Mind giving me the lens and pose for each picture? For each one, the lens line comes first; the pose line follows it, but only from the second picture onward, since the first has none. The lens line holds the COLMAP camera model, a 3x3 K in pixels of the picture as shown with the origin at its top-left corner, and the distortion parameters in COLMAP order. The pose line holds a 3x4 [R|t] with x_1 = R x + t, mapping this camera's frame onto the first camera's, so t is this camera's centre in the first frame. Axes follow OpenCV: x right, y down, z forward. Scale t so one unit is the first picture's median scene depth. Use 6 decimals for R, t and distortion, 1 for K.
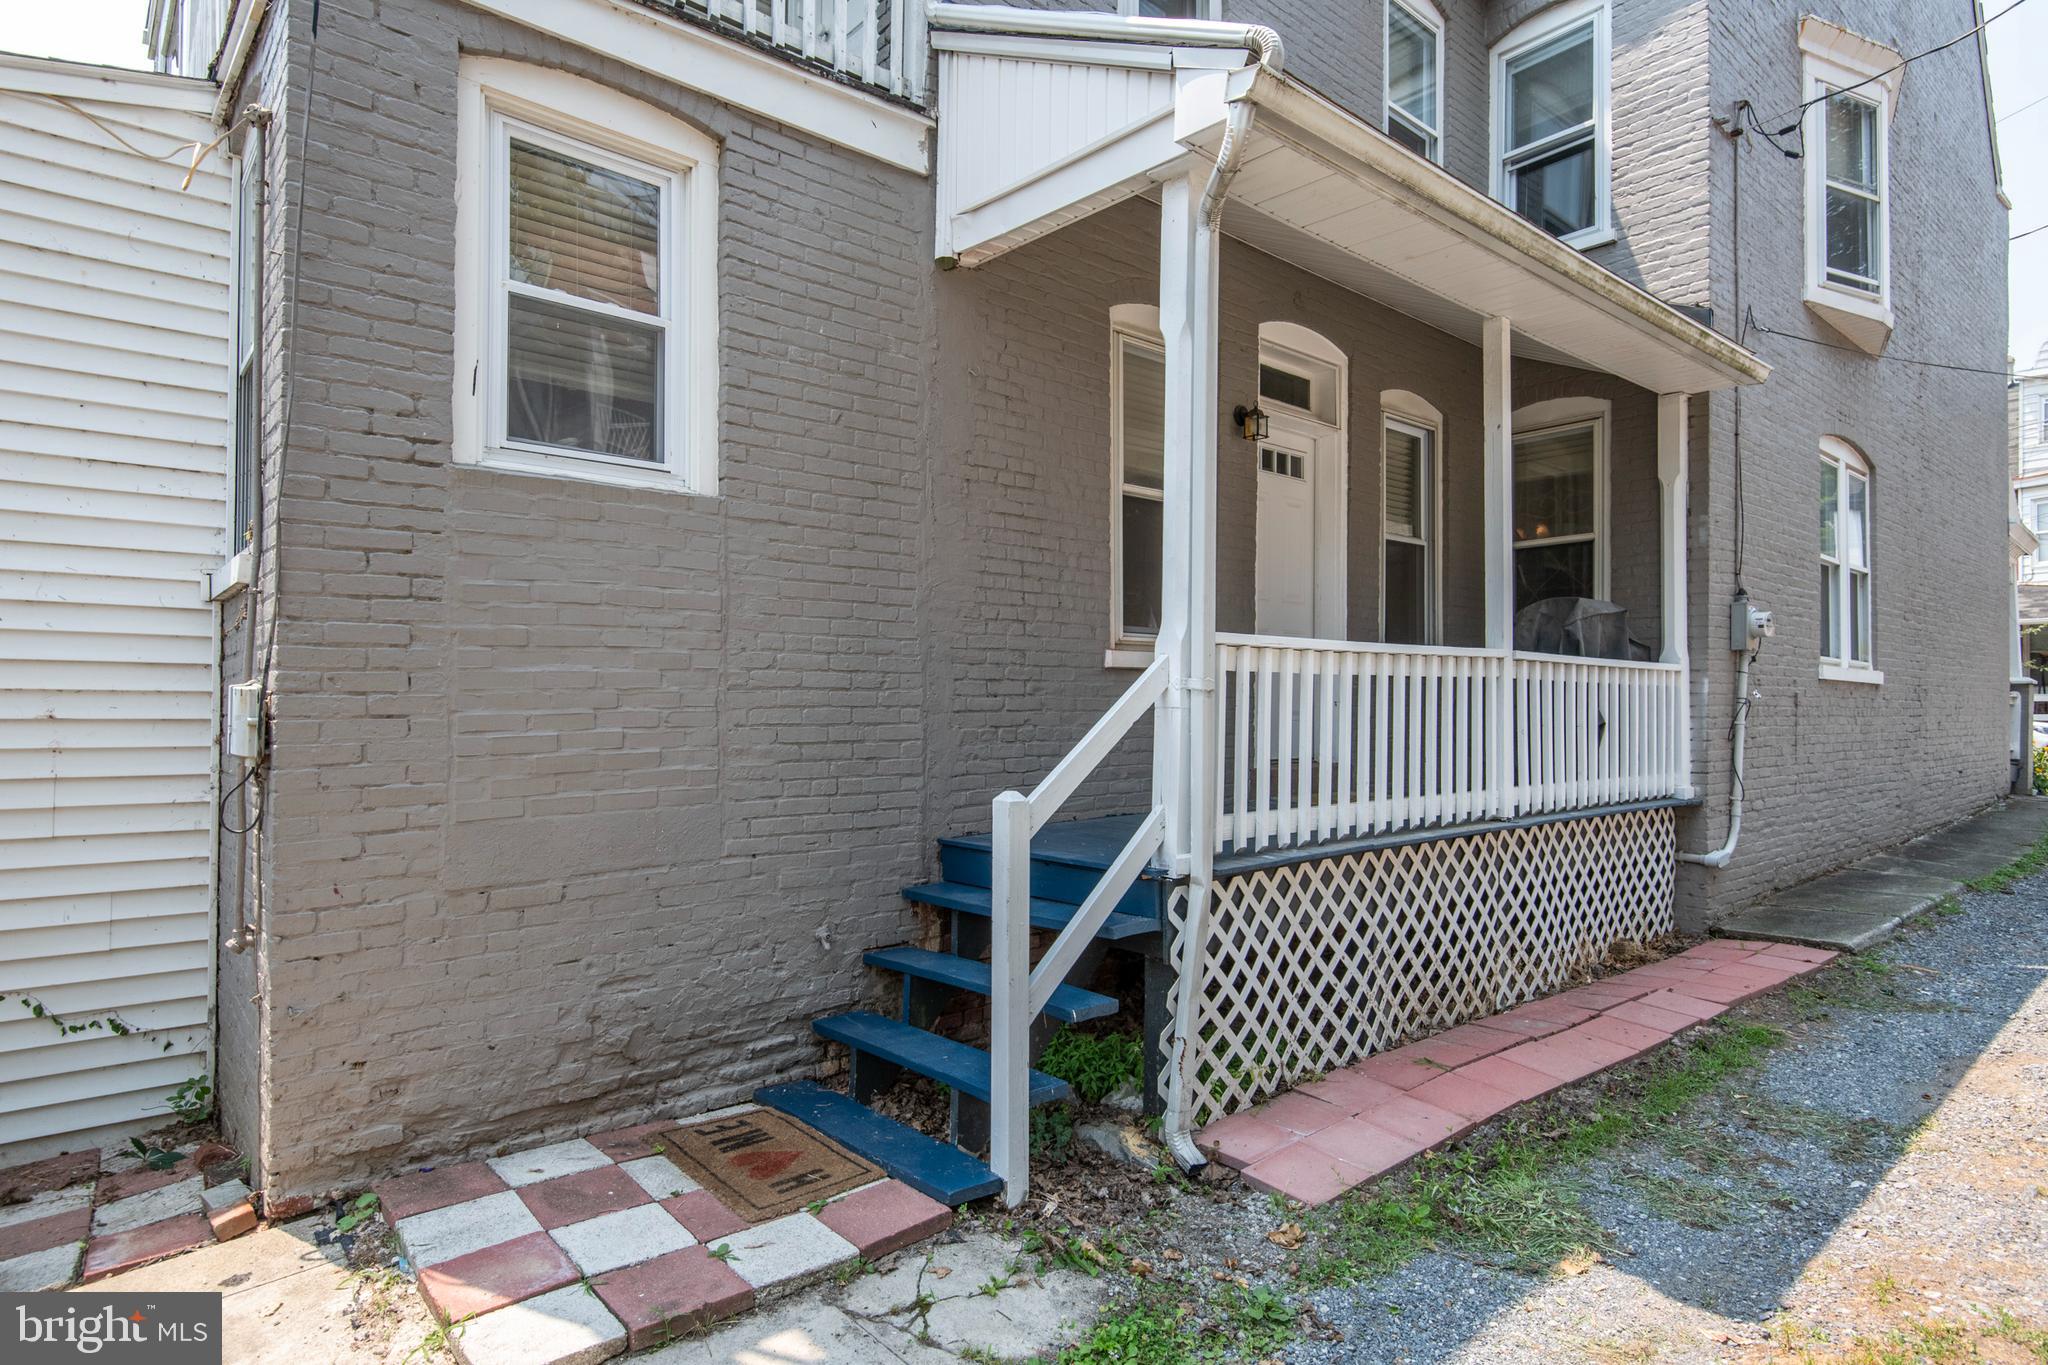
lens RADIAL K [[1097.5, 0, 1022.0], [0, 1097.5, 689.5], [0, 0, 1]] dist [0.014974, 0.000350]
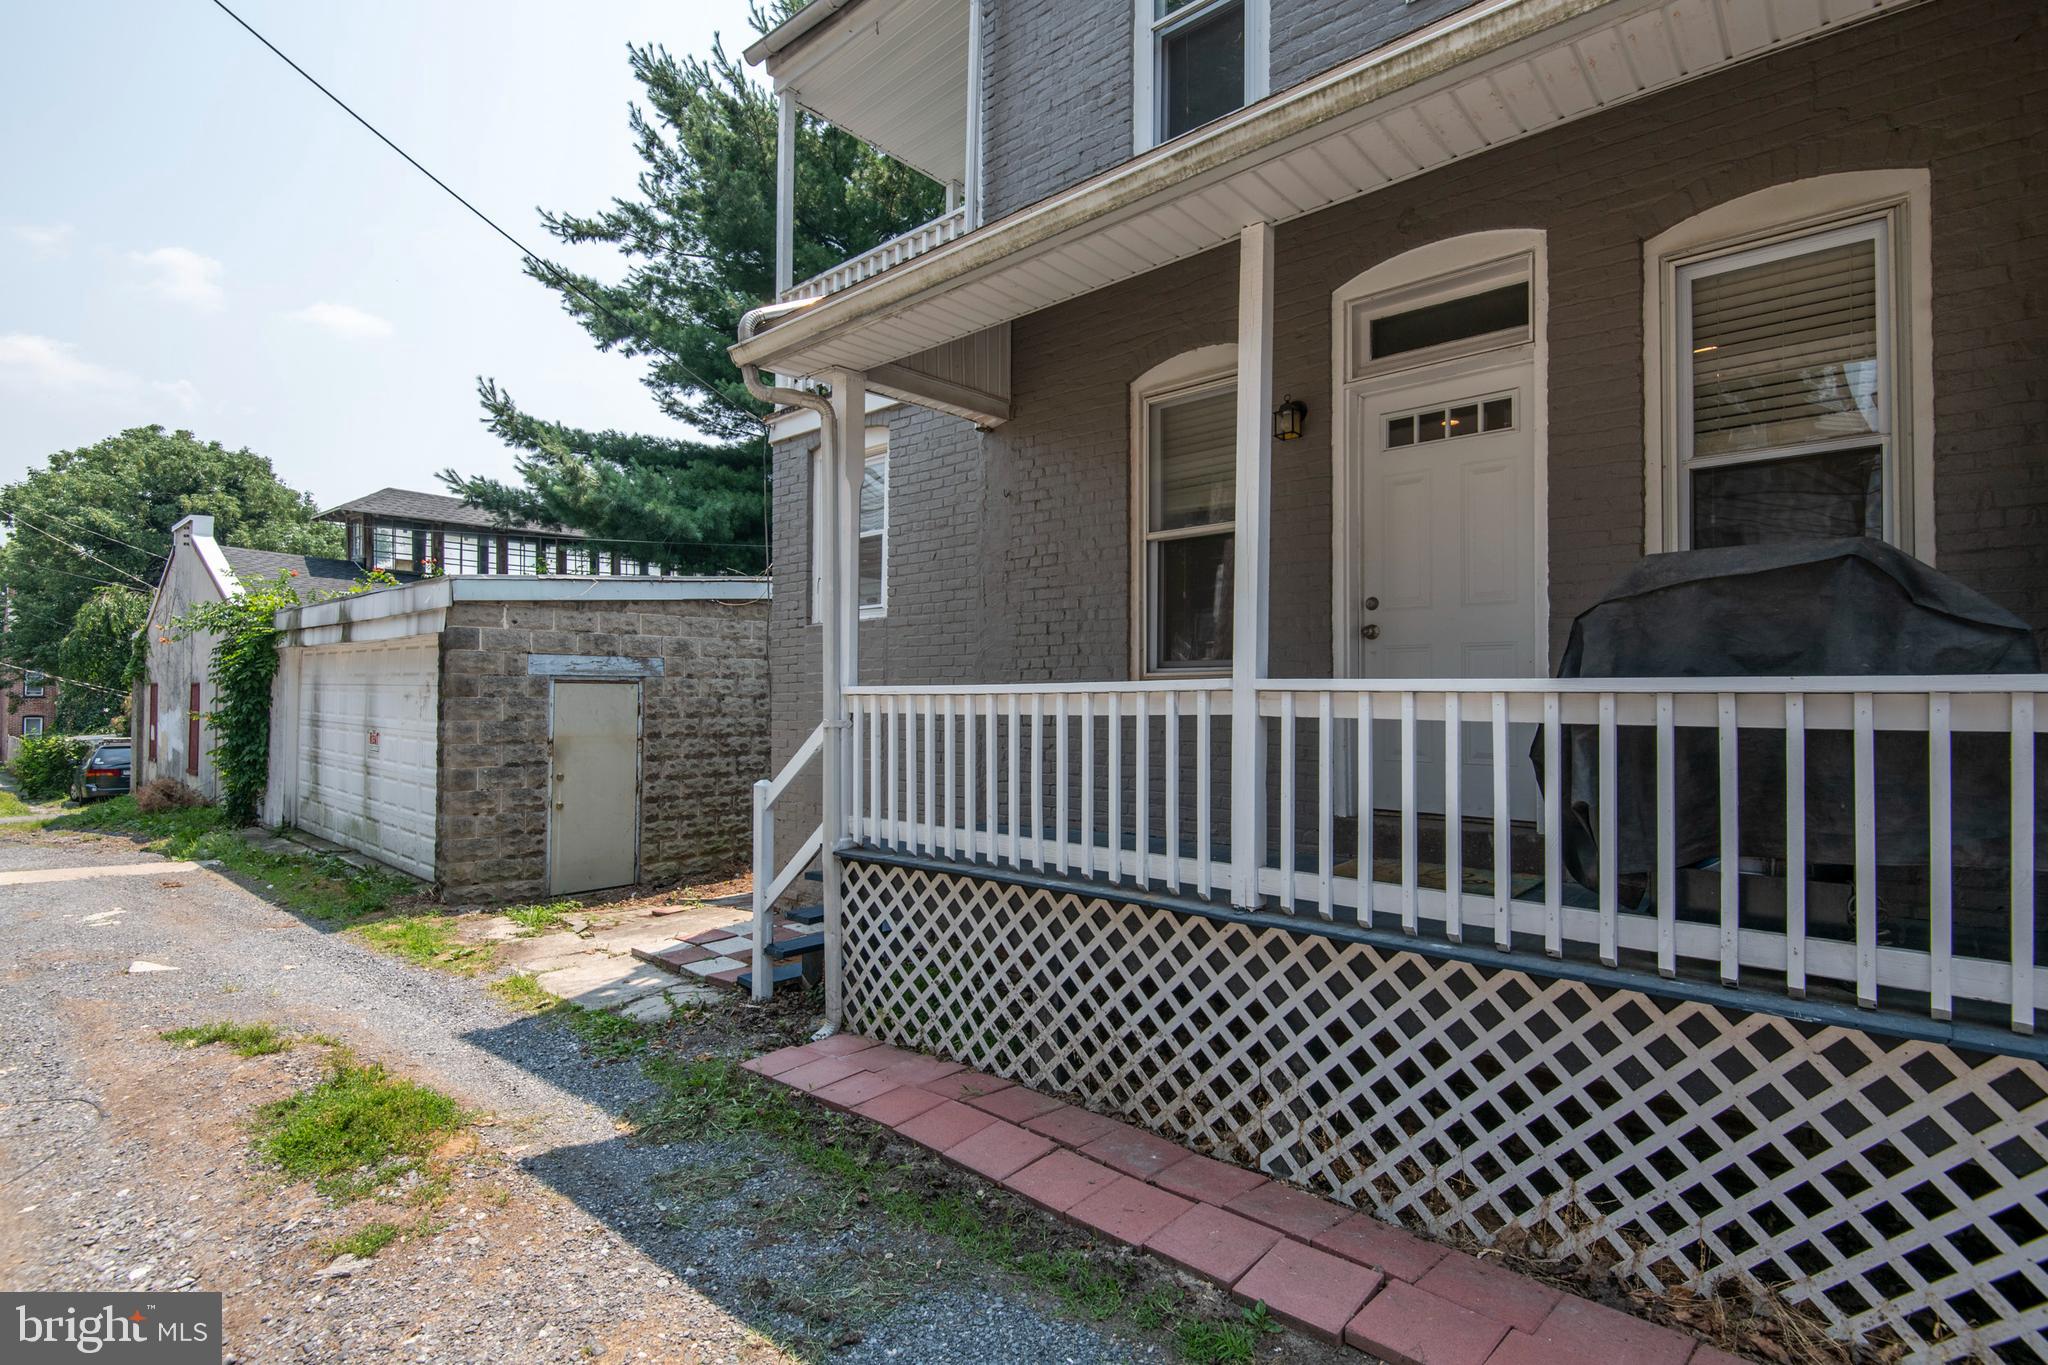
lens RADIAL K [[956.4, 0, 1022.2], [0, 956.4, 684.2], [0, 0, 1]] dist [0.000289, 0.000027]
pose [[0.143566, -0.019046, -0.989457, 1.148907], [0.012297, 0.999772, -0.017460, -0.024753], [0.989564, -0.009661, 0.143767, 0.831149]]
